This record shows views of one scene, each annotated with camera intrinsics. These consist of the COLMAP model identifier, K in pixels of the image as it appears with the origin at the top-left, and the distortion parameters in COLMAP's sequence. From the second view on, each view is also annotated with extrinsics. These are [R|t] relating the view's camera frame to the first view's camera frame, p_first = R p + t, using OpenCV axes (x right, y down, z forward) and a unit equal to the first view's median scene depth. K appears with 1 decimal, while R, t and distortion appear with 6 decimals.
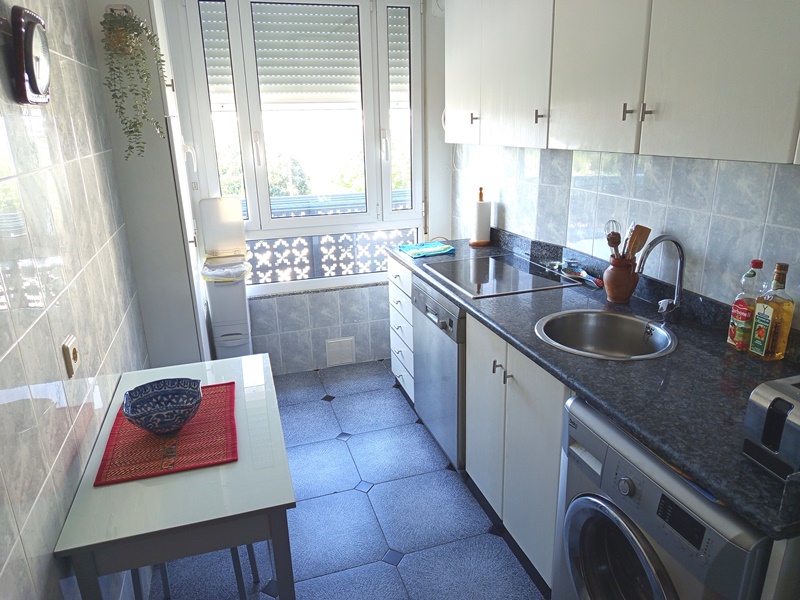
lens RADIAL K [[559.4, 0, 400.3], [0, 559.4, 301.1], [0, 0, 1]] dist [0.040044, -0.058268]
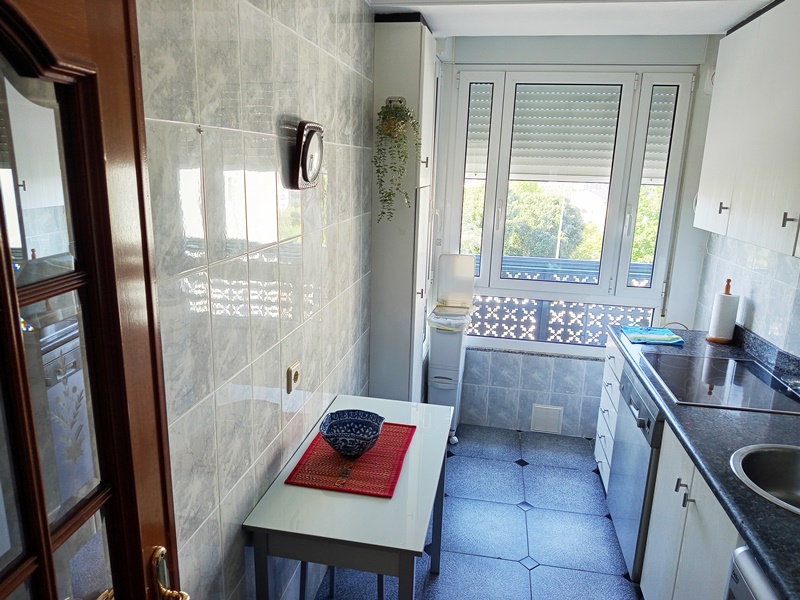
lens RADIAL K [[559.4, 0, 388.4], [0, 559.4, 297.6], [0, 0, 1]] dist [0.040044, -0.058268]
pose [[0.878867, 0.156496, -0.450669, 0.093914], [-0.193178, 0.980494, -0.036245, -0.045083], [0.436206, 0.118914, 0.891955, -0.045983]]
